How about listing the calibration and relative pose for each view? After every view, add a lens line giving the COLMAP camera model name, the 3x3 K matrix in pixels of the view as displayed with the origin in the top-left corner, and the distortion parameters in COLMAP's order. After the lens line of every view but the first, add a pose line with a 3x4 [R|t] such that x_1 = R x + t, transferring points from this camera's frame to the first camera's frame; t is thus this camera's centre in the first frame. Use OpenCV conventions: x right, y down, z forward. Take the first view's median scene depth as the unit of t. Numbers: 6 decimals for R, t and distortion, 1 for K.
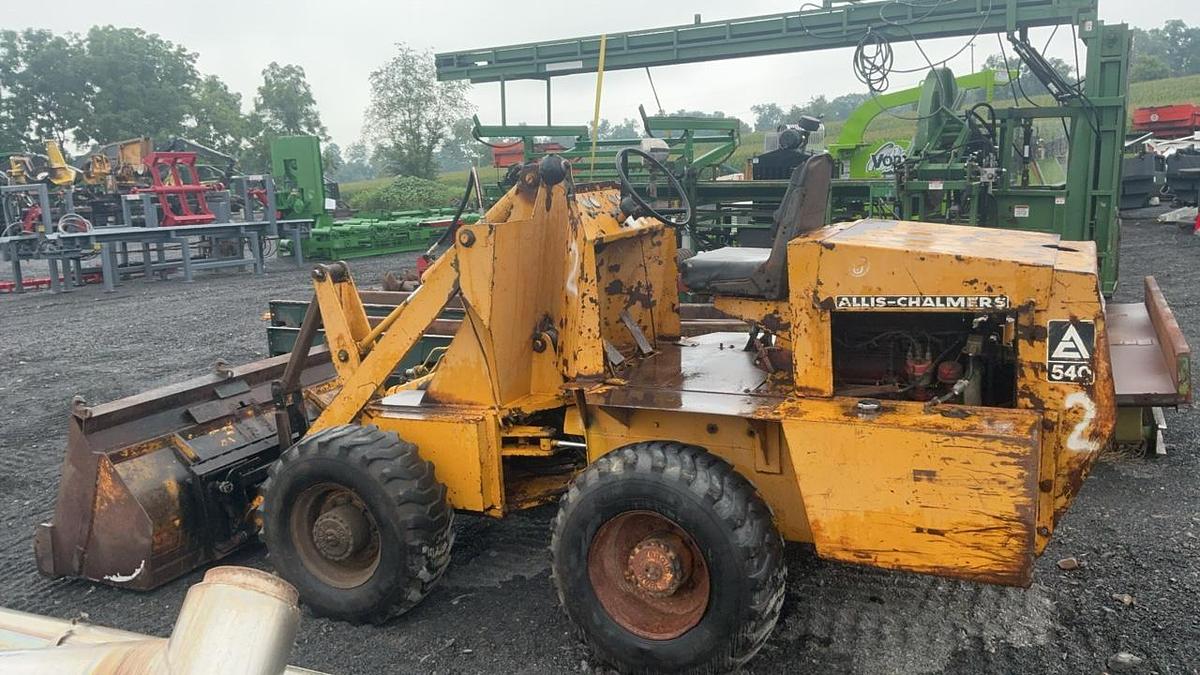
lens RADIAL K [[940.8, 0, 595.2], [0, 940.8, 333.4], [0, 0, 1]] dist [0.112577, -0.227069]
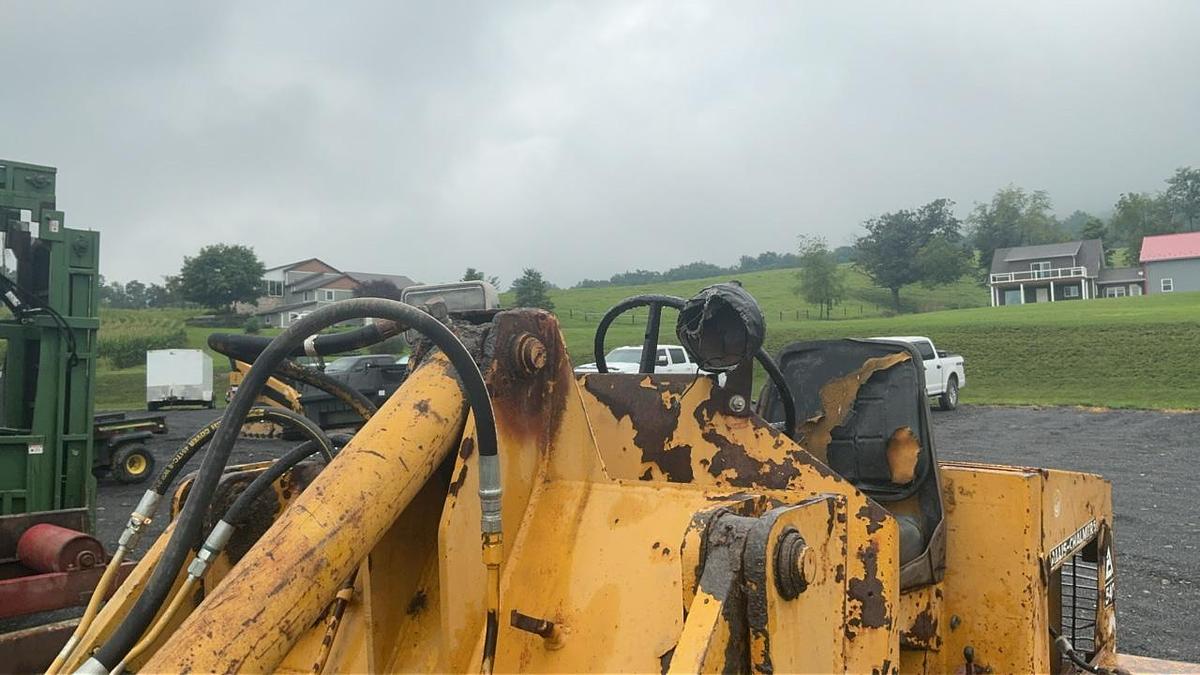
lens RADIAL K [[962.3, 0, 598.2], [0, 962.3, 336.6], [0, 0, 1]] dist [0.118869, -0.235779]
pose [[0.176767, 0.081963, 0.980834, -0.495209], [0.176786, 0.977676, -0.113559, -0.170973], [-0.968246, 0.193472, 0.158331, 1.224564]]
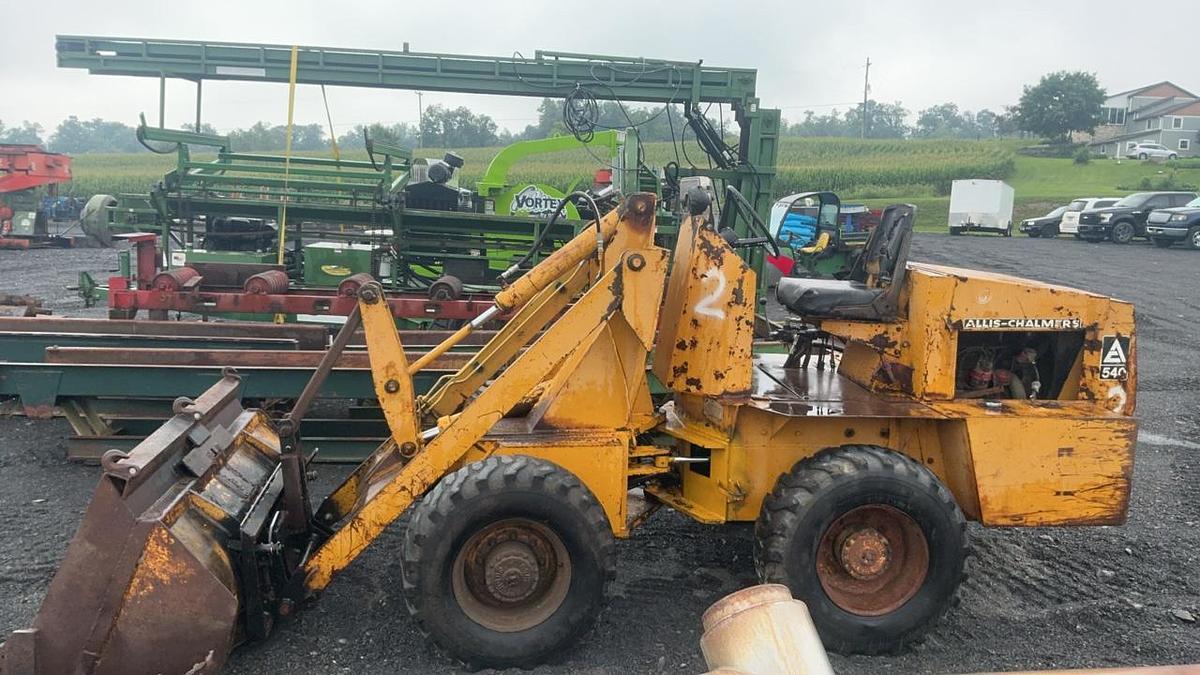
lens RADIAL K [[938.0, 0, 596.7], [0, 938.0, 335.5], [0, 0, 1]] dist [0.105424, -0.219581]
pose [[0.839414, -0.005752, 0.543462, -0.887578], [0.022541, 0.999452, -0.024238, 0.002287], [-0.543025, 0.032596, 0.839083, 0.215265]]
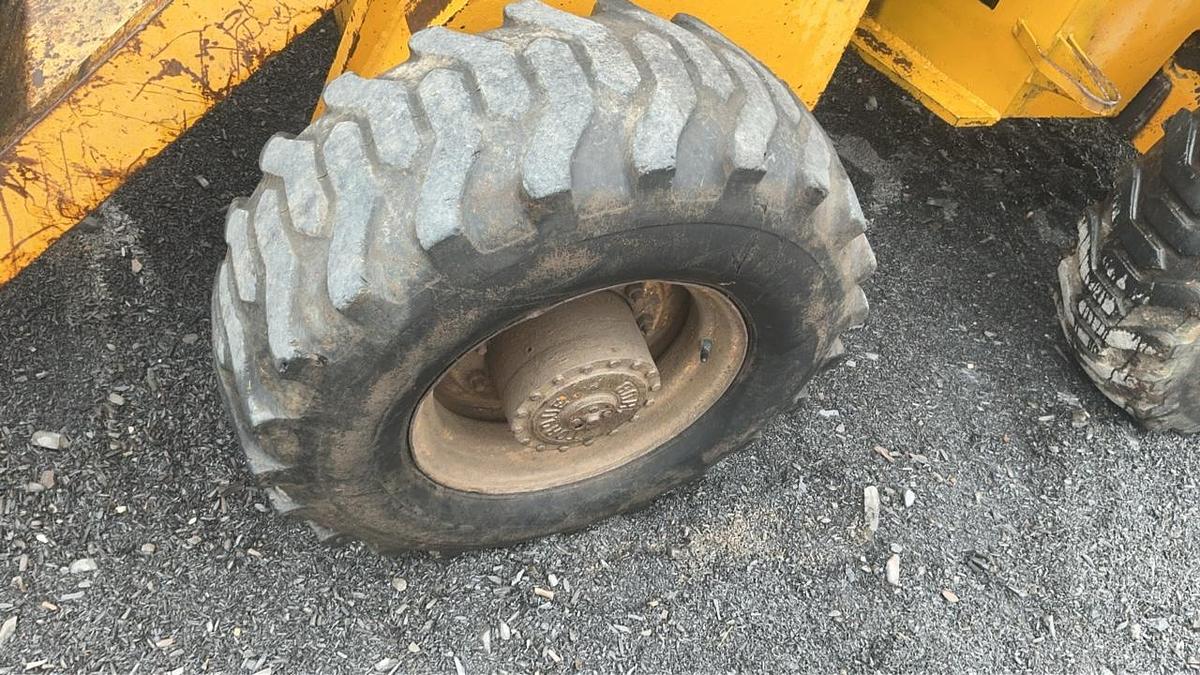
lens RADIAL K [[962.3, 0, 598.2], [0, 962.3, 336.6], [0, 0, 1]] dist [0.118869, -0.235779]
pose [[0.691818, -0.399509, 0.601482, -0.569983], [-0.137682, 0.744726, 0.653013, -0.013286], [-0.708824, -0.534579, 0.460210, 1.084383]]
